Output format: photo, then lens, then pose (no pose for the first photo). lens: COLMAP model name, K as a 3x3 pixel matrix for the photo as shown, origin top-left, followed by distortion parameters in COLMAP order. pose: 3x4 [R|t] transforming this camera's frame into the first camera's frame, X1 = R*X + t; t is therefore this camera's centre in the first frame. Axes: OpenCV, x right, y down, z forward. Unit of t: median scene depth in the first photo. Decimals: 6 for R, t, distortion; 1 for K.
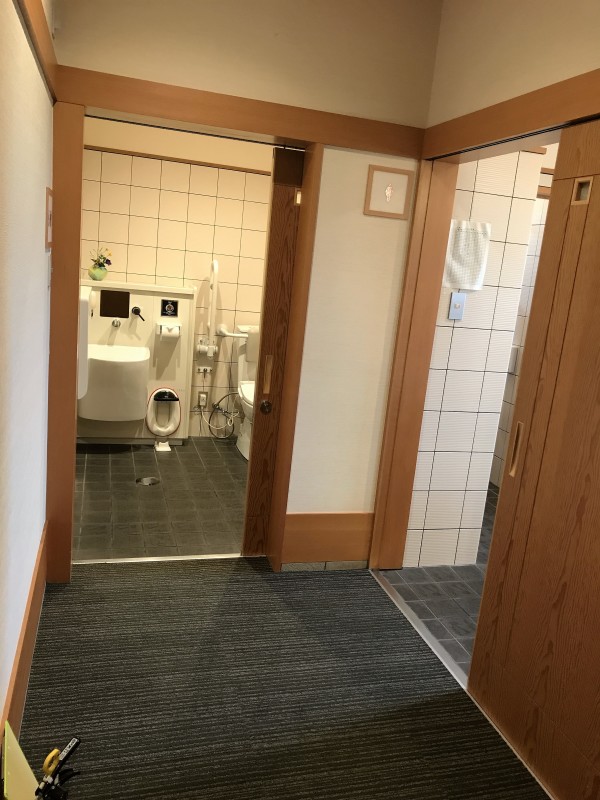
lens RADIAL K [[651.2, 0, 300.0], [0, 651.2, 400.0], [0, 0, 1]] dist [0.114219, 0.000849]
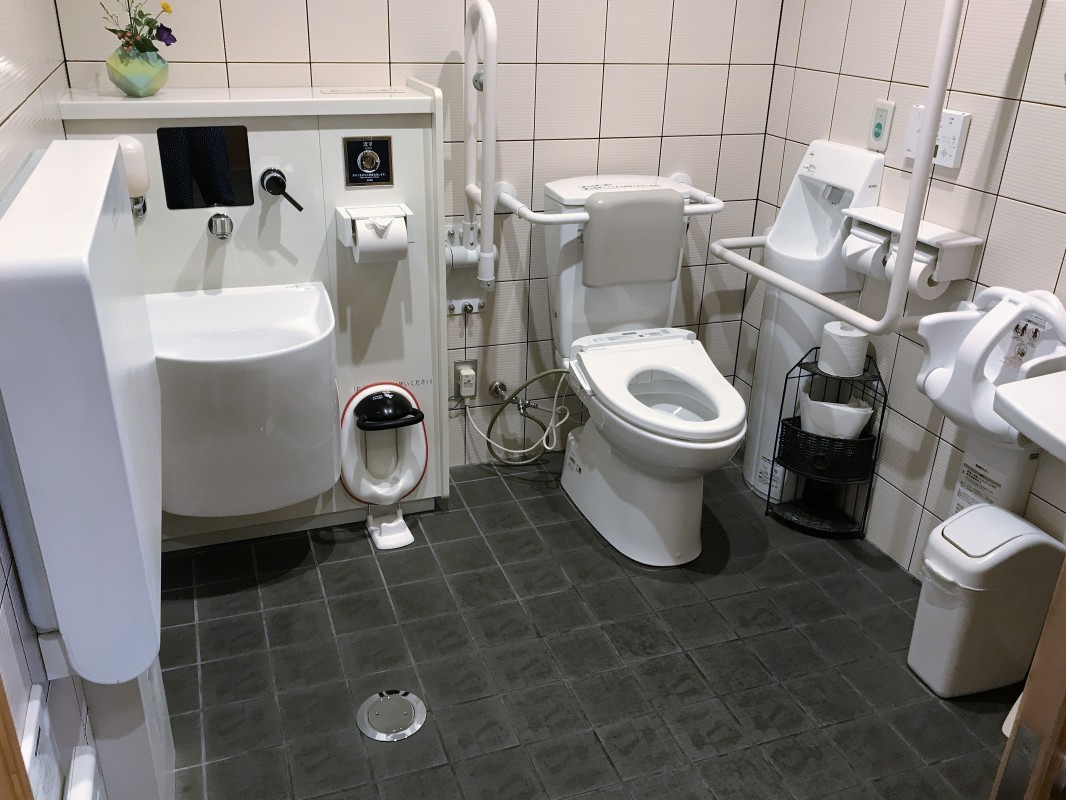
lens RADIAL K [[882.3, 0, 533.0], [0, 882.3, 400.0], [0, 0, 1]] dist [0.009741, 0.004854]
pose [[0.994758, -0.093047, 0.042403, -0.144386], [0.081059, 0.970355, 0.227683, -0.116699], [-0.062332, -0.223053, 0.972812, 0.518986]]
